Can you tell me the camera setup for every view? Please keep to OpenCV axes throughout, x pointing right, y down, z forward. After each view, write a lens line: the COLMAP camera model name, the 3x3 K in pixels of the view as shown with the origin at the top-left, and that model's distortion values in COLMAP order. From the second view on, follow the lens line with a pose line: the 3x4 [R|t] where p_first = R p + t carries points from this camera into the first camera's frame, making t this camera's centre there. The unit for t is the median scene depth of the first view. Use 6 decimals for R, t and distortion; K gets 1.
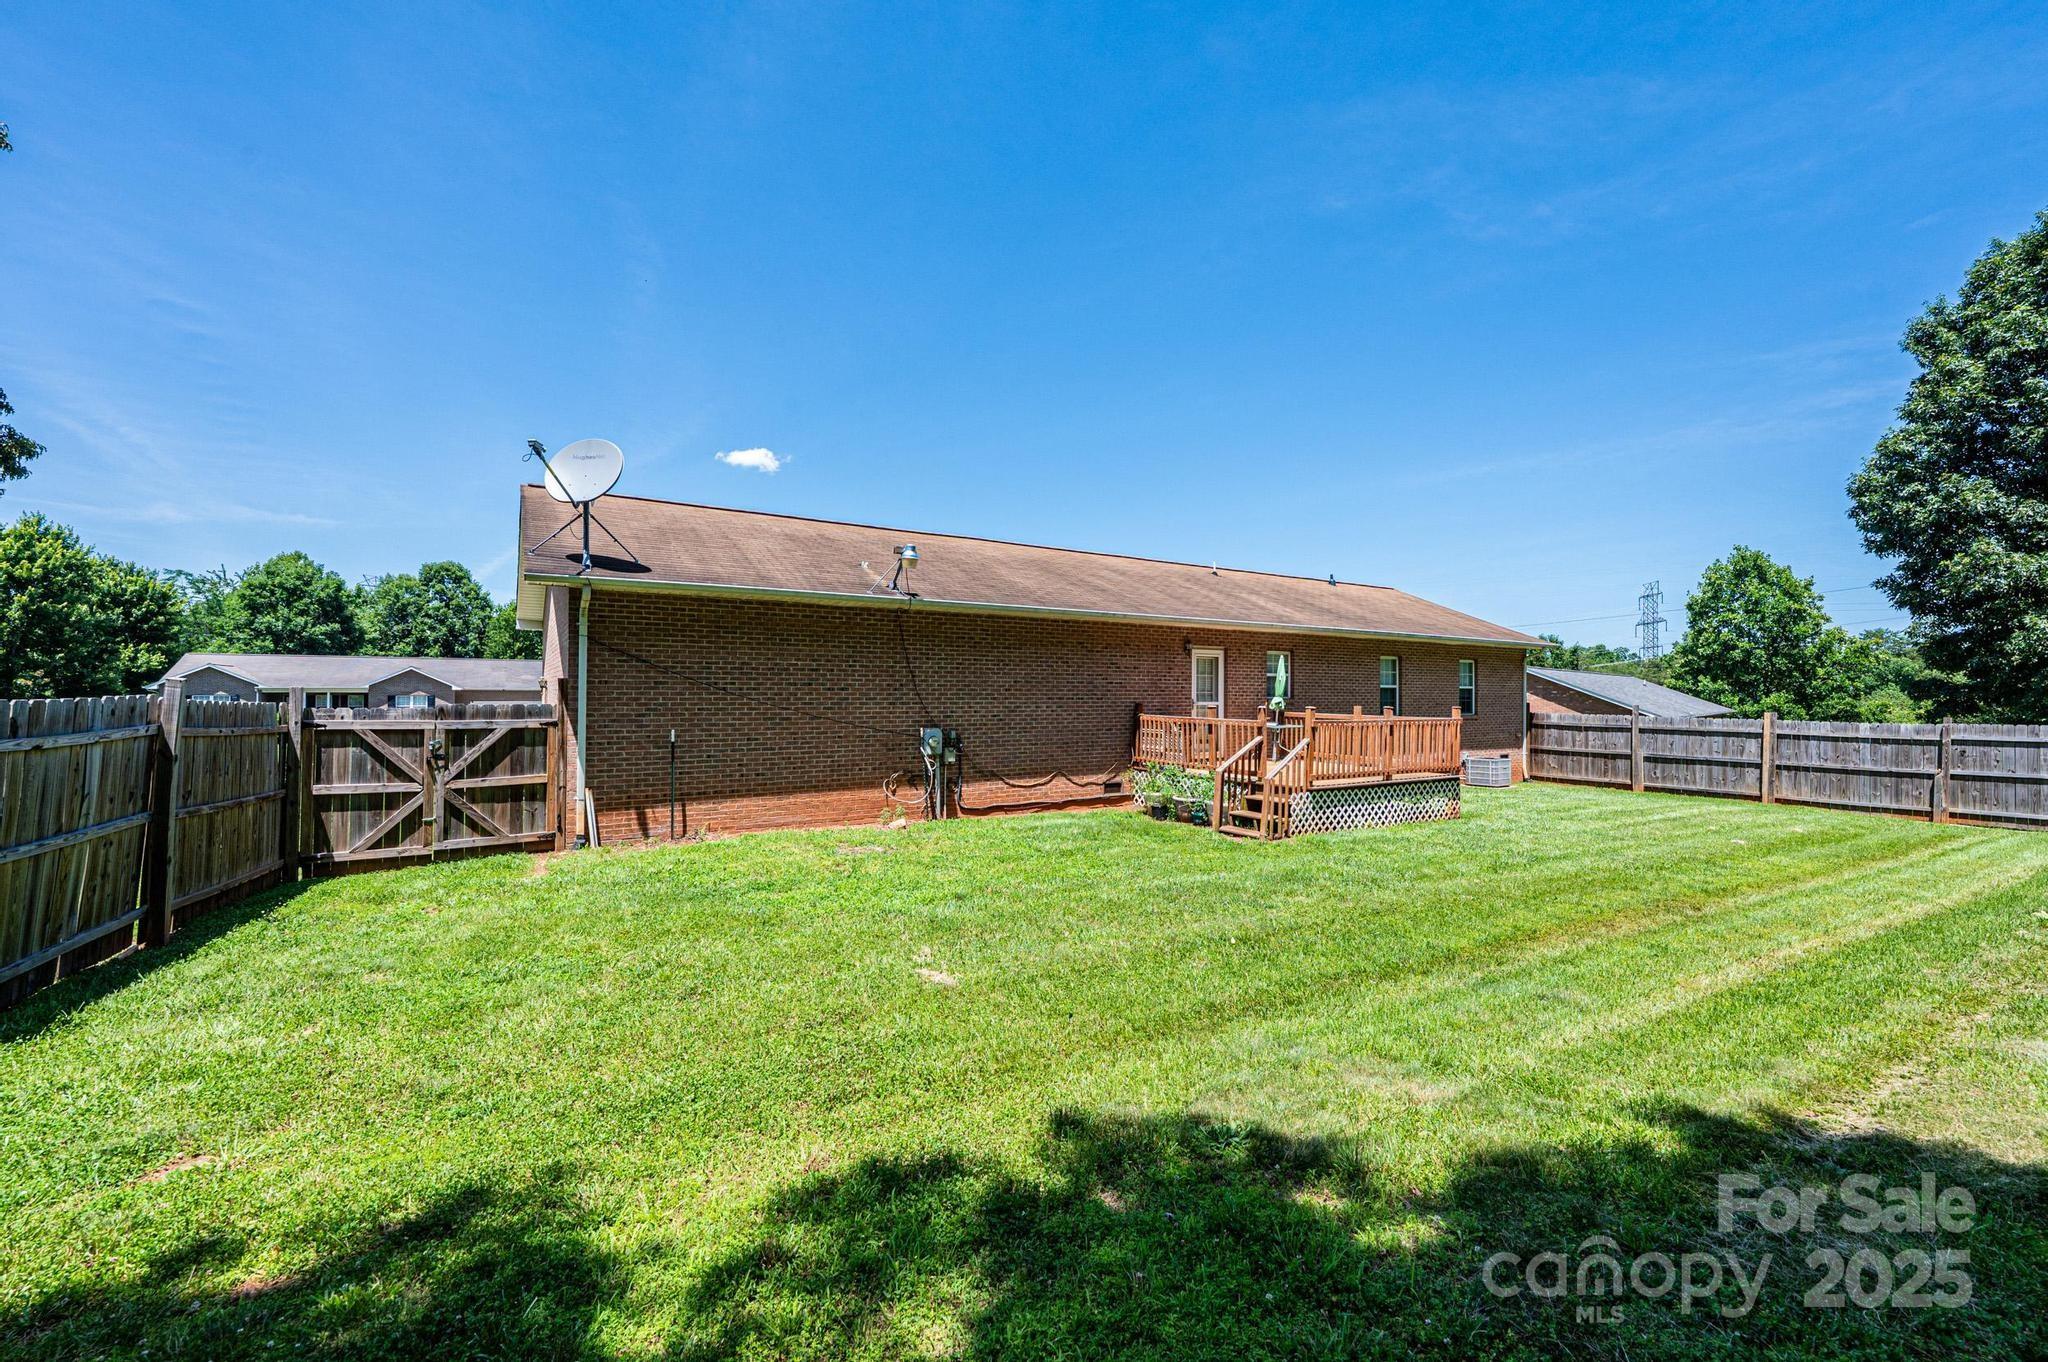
lens RADIAL K [[821.8, 0, 1024.0], [0, 821.8, 681.0], [0, 0, 1]] dist [-0.001145, -0.000271]
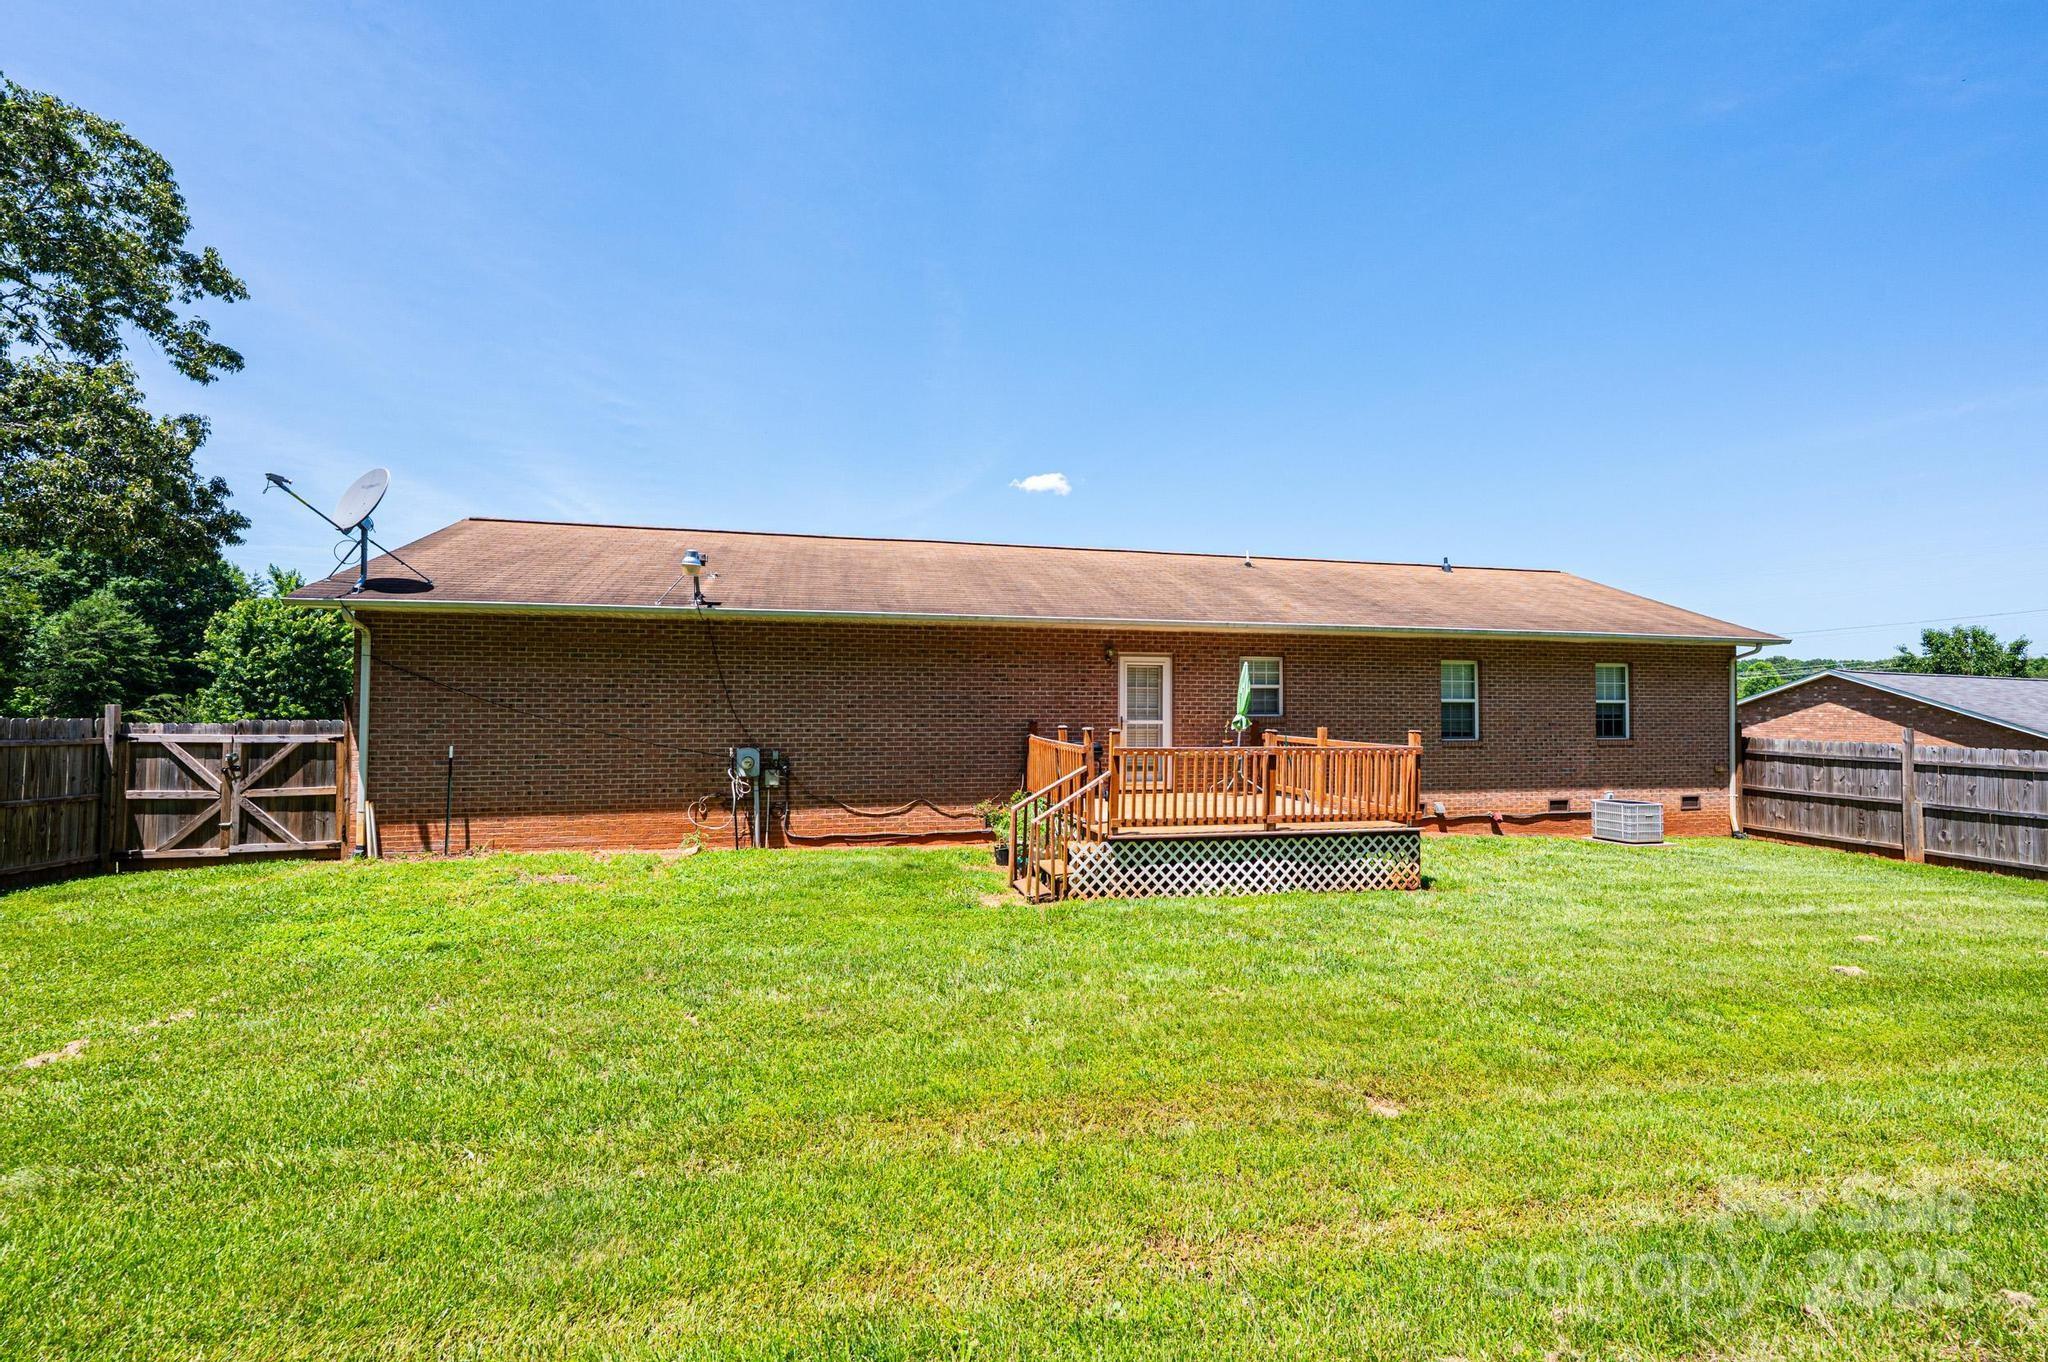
lens RADIAL K [[821.8, 0, 1024.0], [0, 821.8, 681.0], [0, 0, 1]] dist [-0.001145, -0.000271]
pose [[0.941202, -0.009453, -0.337713, 0.499274], [0.004347, 0.999865, -0.015872, -0.001719], [0.337817, 0.013471, 0.941115, 0.243375]]
